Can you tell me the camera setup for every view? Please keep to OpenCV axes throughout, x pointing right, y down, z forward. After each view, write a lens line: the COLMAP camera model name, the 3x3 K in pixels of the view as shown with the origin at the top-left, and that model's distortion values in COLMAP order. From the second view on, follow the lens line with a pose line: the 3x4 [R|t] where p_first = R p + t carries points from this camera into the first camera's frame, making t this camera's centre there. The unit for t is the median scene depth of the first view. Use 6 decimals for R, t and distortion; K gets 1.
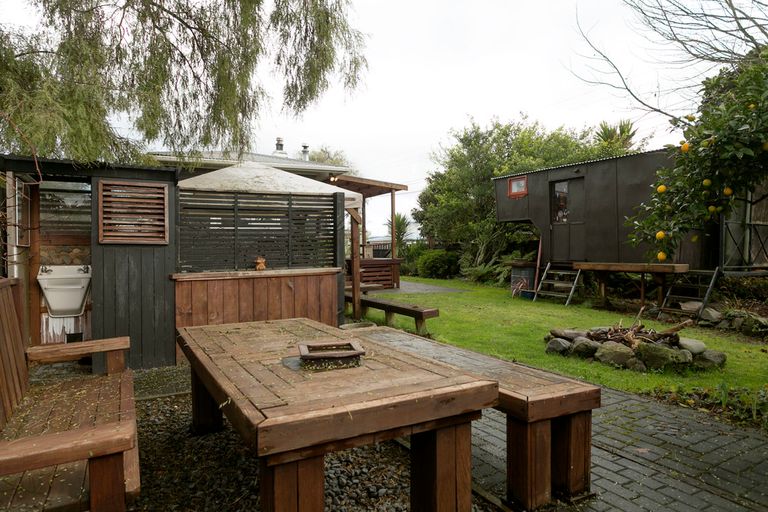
lens RADIAL K [[478.1, 0, 372.0], [0, 478.1, 250.7], [0, 0, 1]] dist [0.000064, 0.001579]
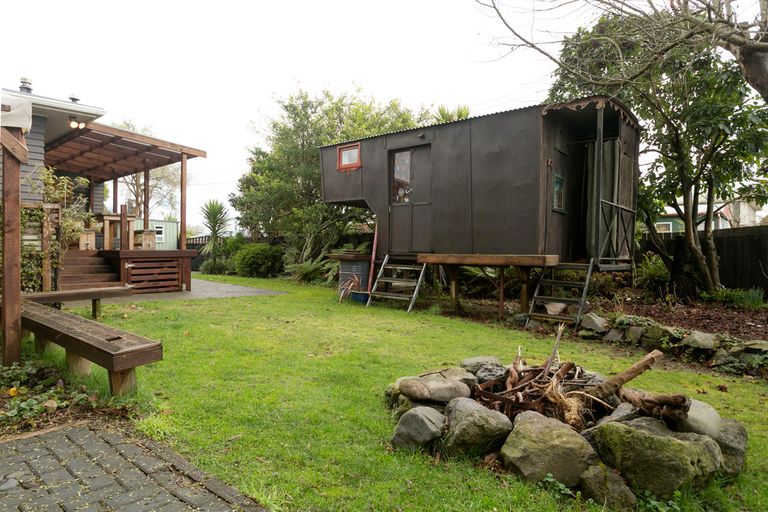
lens RADIAL K [[478.1, 0, 383.3], [0, 478.1, 255.8], [0, 0, 1]] dist [0.000064, 0.001579]
pose [[0.936636, 0.007206, 0.350230, 0.085969], [-0.011416, 0.999885, 0.009956, 0.016754], [-0.350118, -0.013323, 0.936611, 0.252715]]
